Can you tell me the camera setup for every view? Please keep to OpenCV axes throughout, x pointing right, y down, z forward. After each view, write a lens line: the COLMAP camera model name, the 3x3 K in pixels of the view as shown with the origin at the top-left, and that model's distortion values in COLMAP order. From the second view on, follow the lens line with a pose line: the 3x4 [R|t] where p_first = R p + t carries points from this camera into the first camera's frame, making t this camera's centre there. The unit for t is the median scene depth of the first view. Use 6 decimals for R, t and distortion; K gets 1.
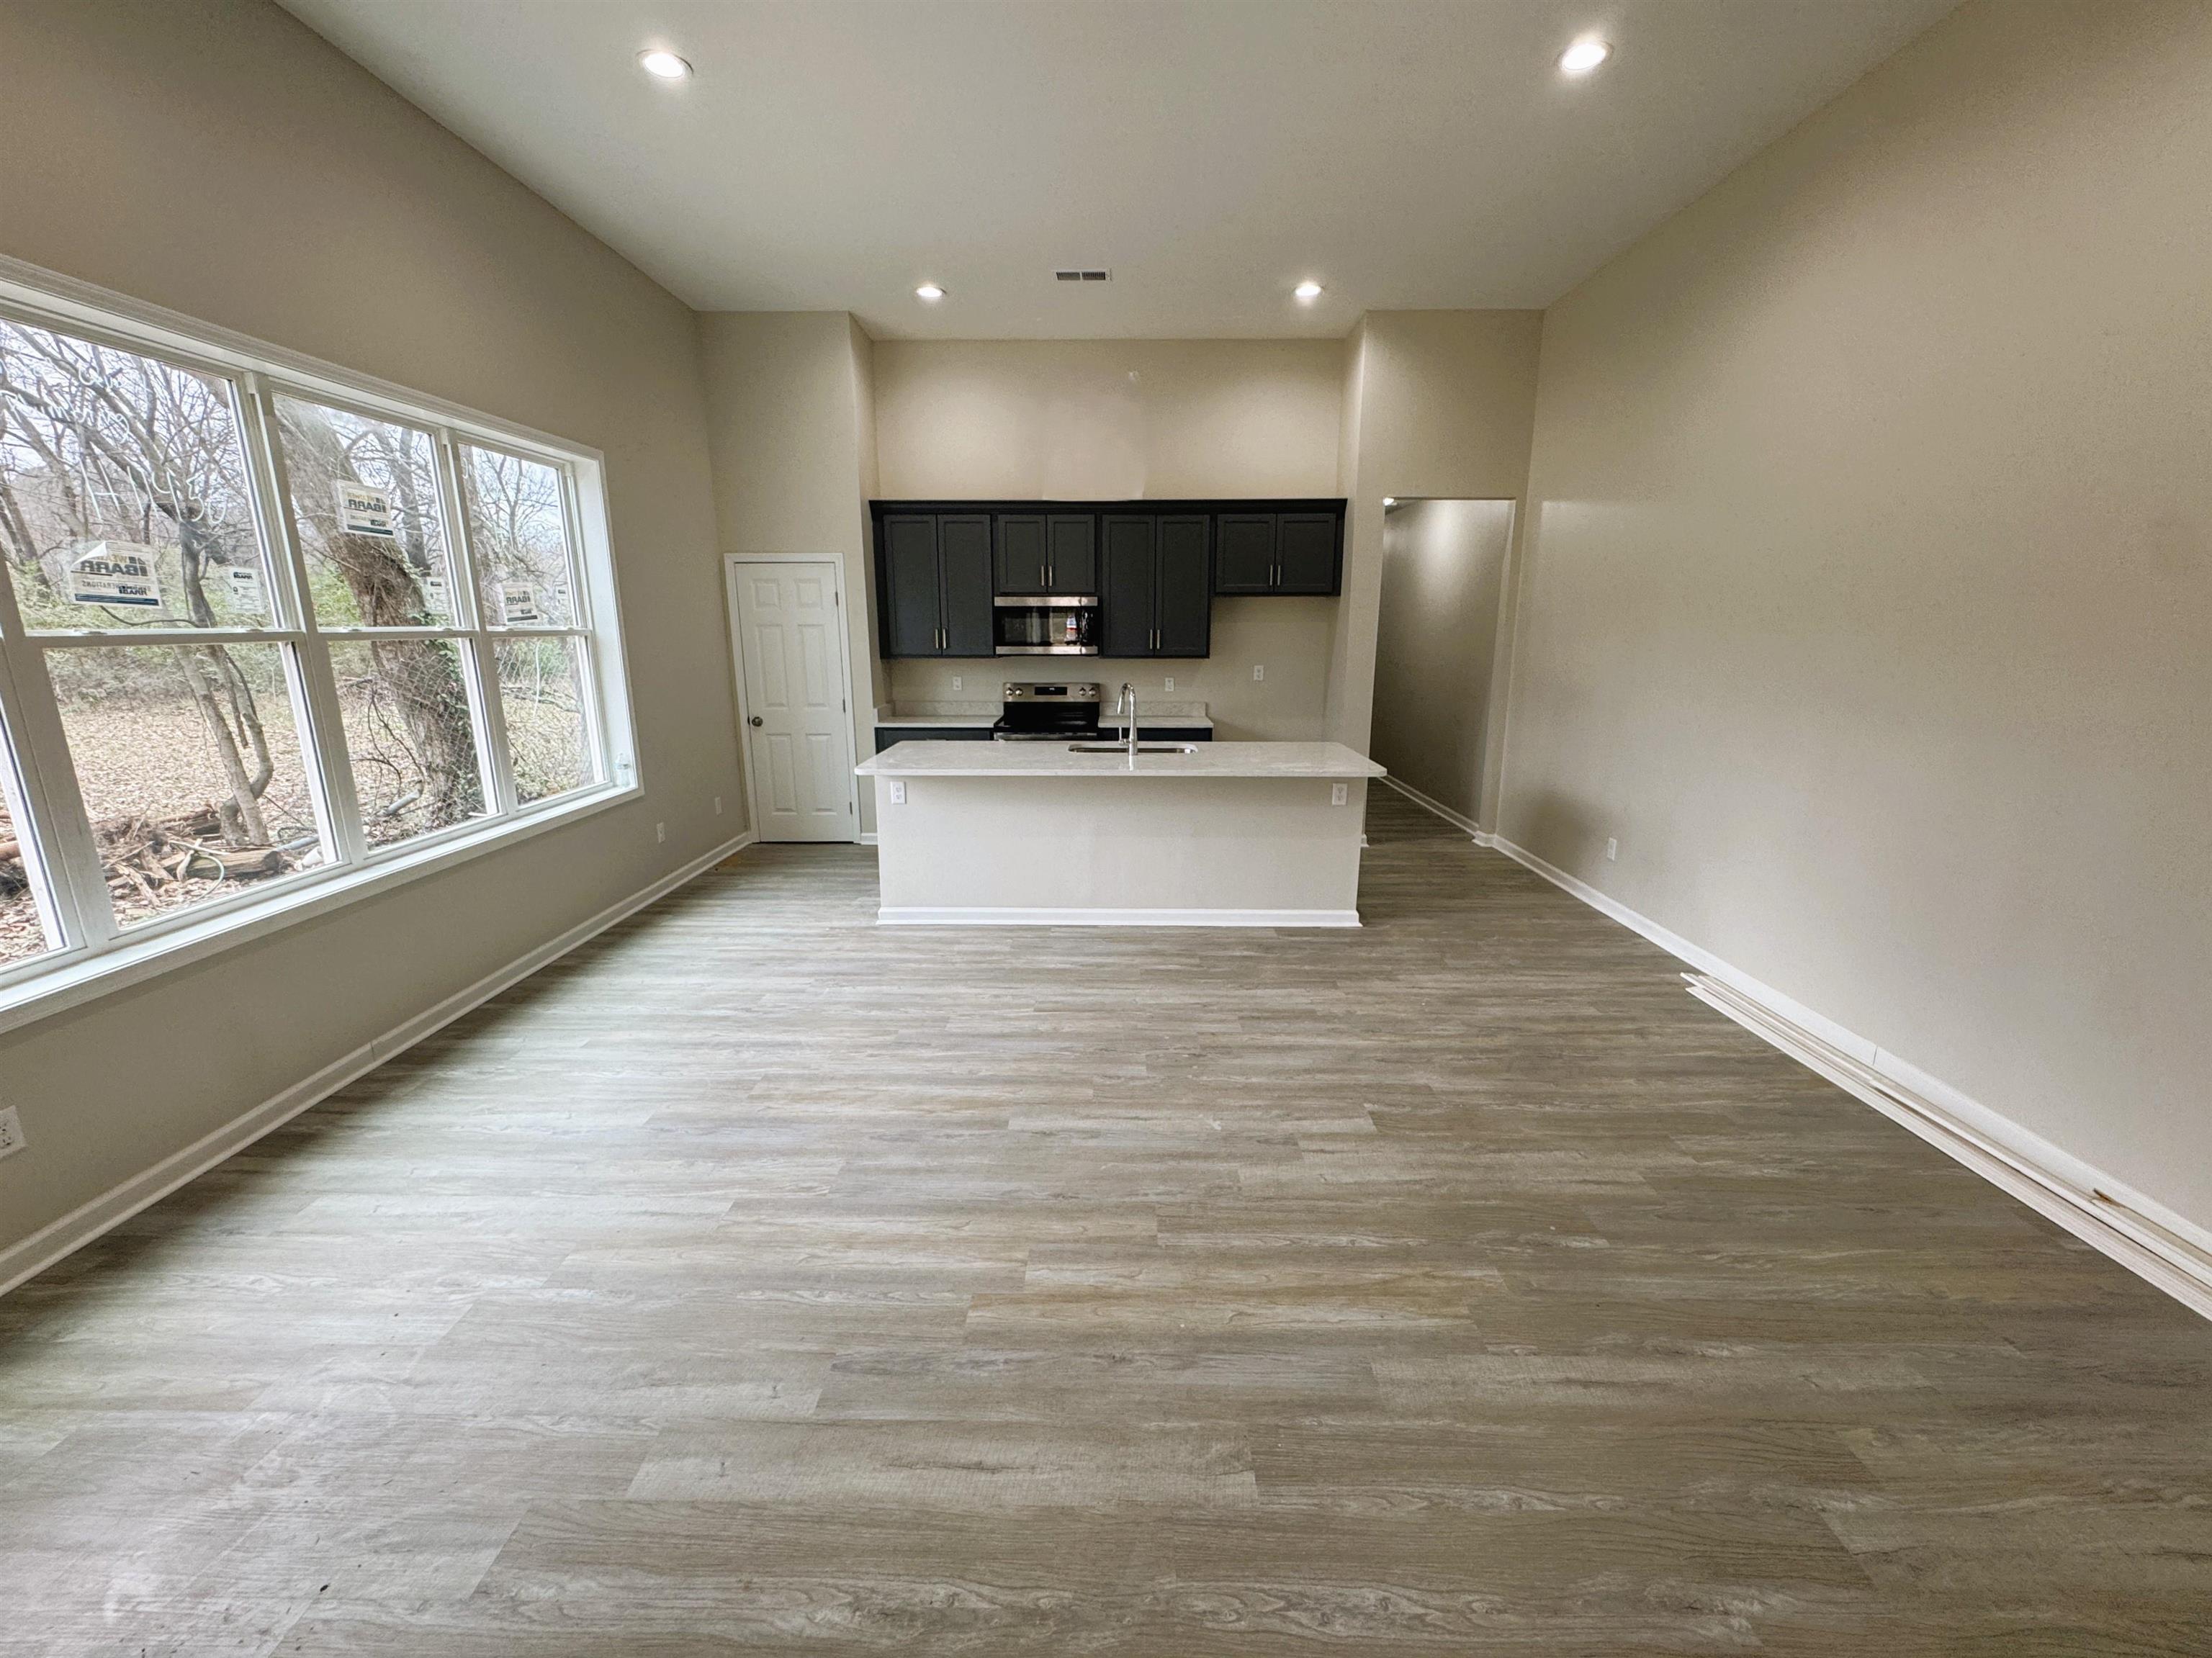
lens RADIAL K [[886.6, 0, 1111.6], [0, 886.6, 828.8], [0, 0, 1]] dist [-0.000471, 0.000020]
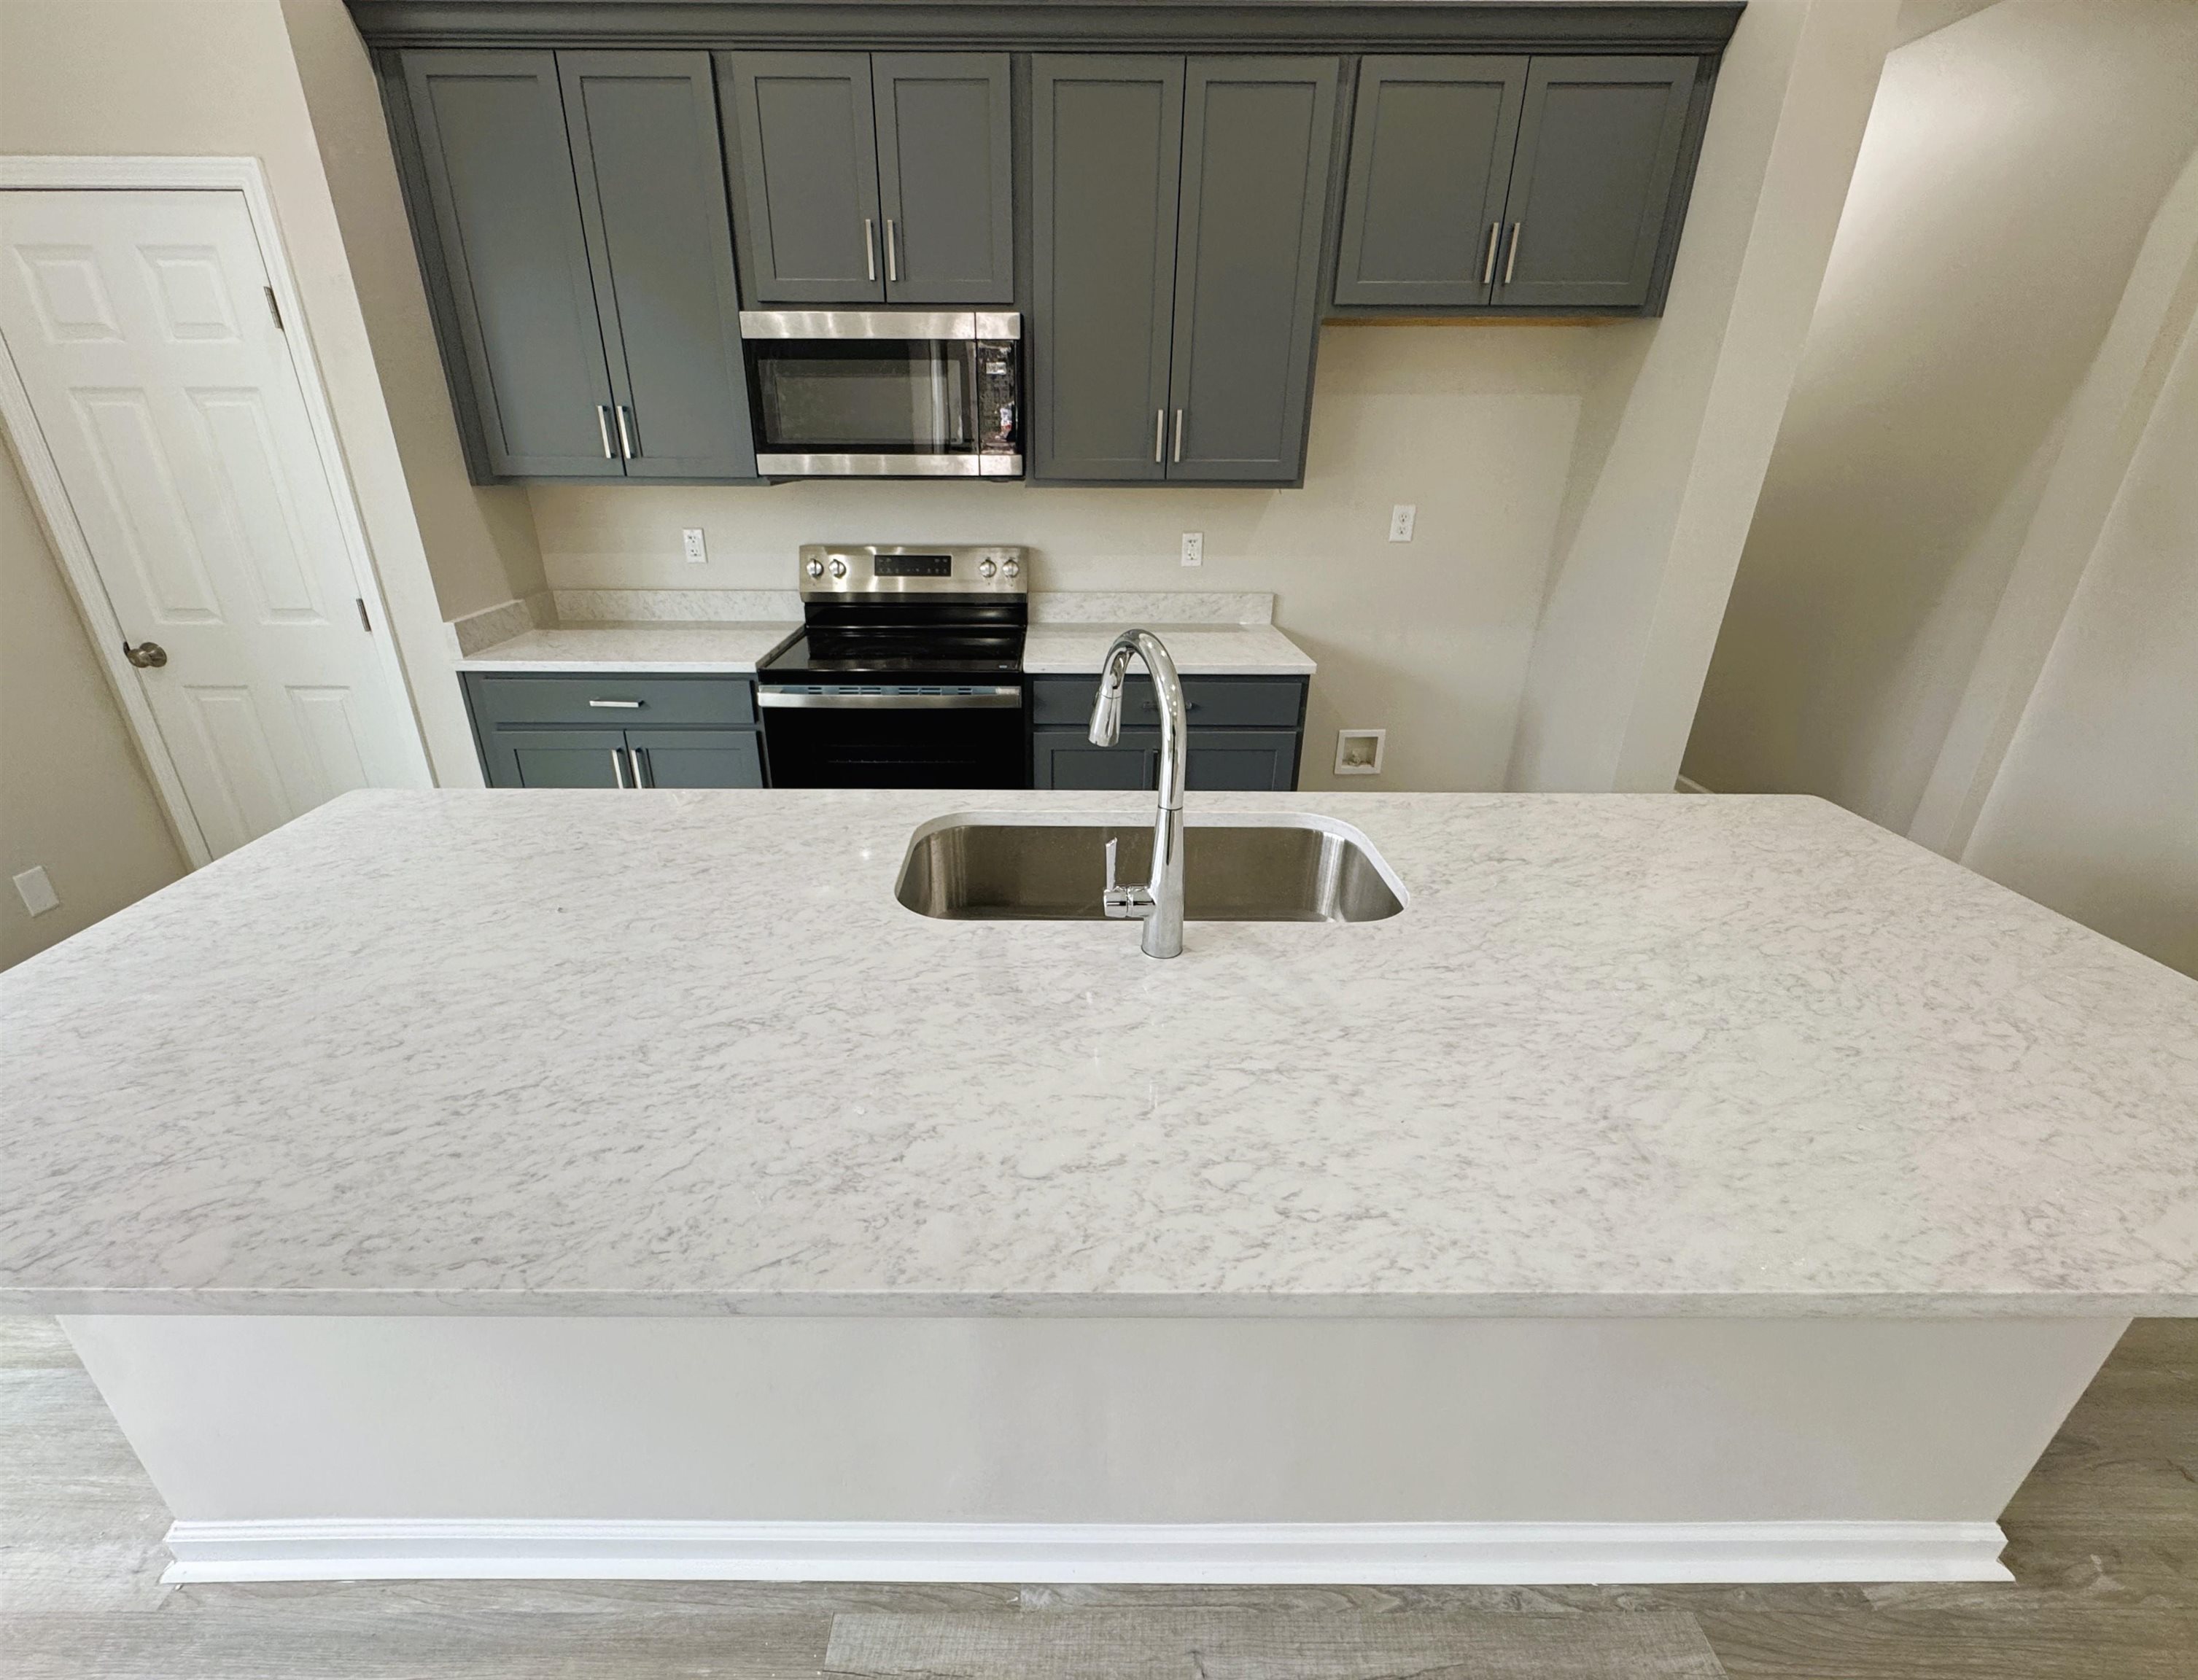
lens RADIAL K [[938.1, 0, 1077.5], [0, 938.1, 844.0], [0, 0, 1]] dist [-0.000925, -0.000520]
pose [[0.999728, -0.002780, 0.023136, -0.002580], [-0.001679, 0.981684, 0.190508, -0.114766], [-0.023242, -0.190495, 0.981413, 0.554820]]
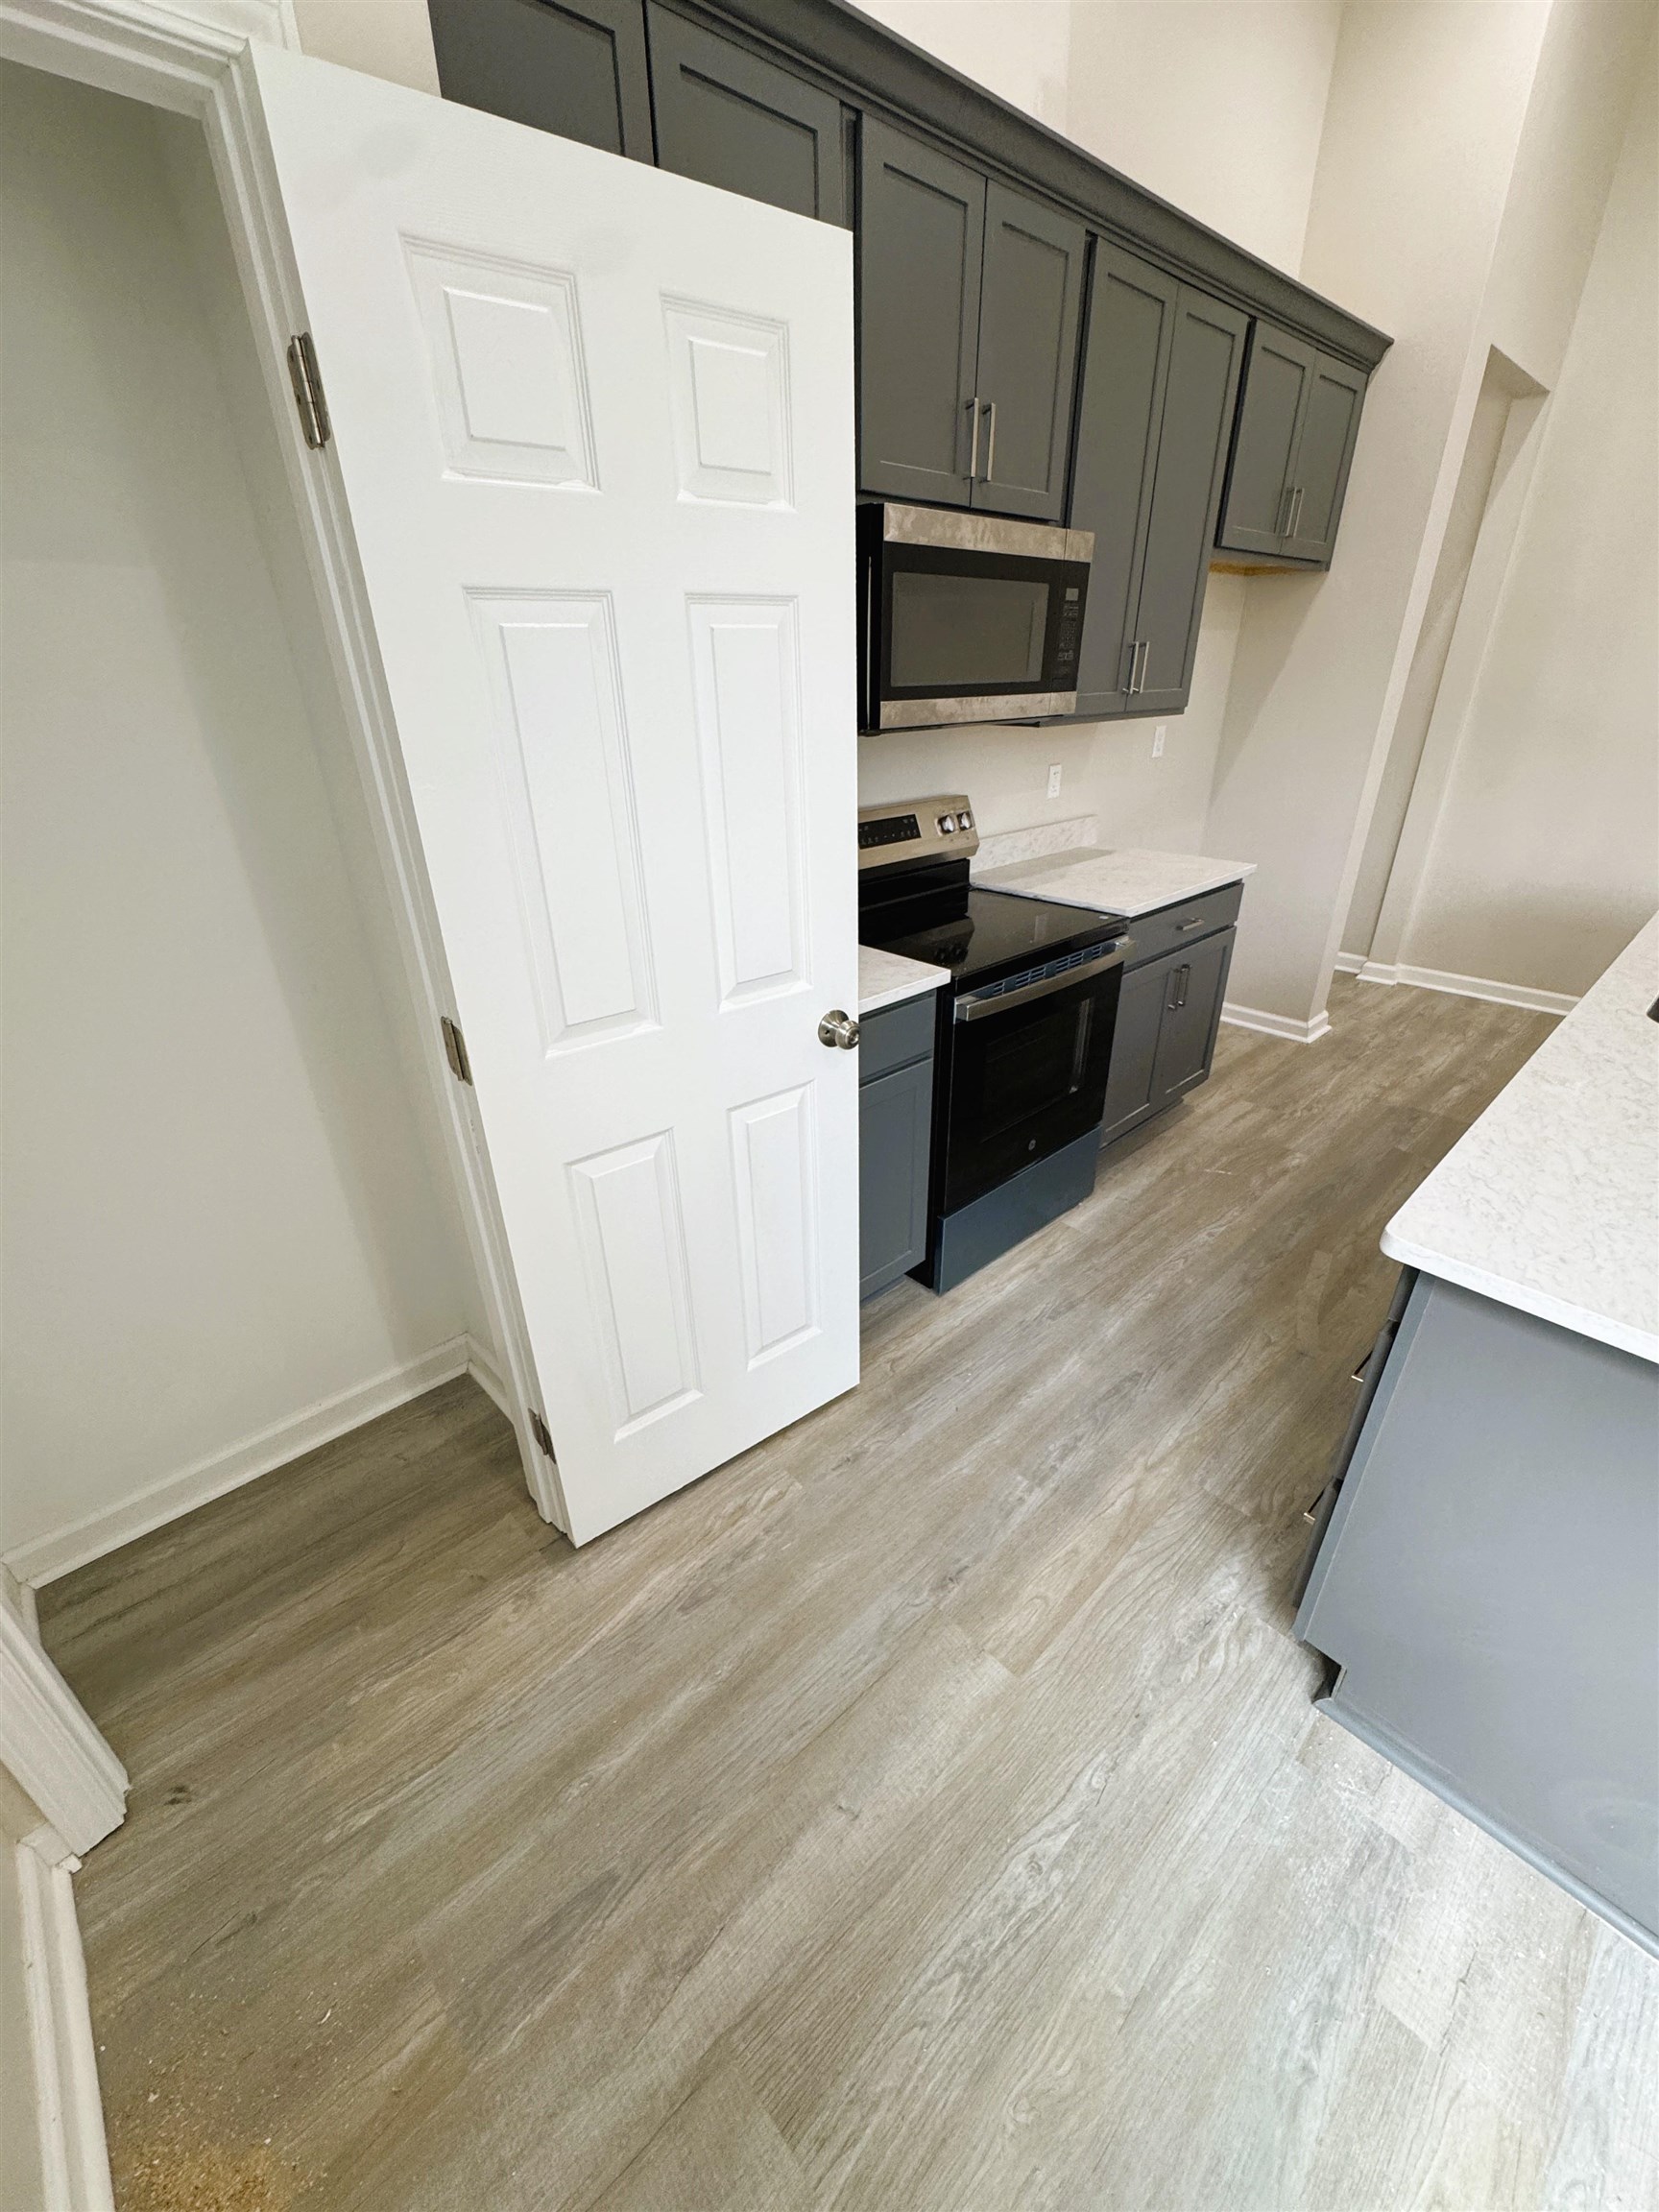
lens RADIAL K [[886.7, 0, 838.1], [0, 886.7, 1110.6], [0, 0, 1]] dist [-0.000471, 0.000020]
pose [[0.711205, -0.323217, 0.624274, -0.372358], [0.170380, 0.940810, 0.292998, -0.165786], [-0.682025, -0.102018, 0.724179, 0.779606]]
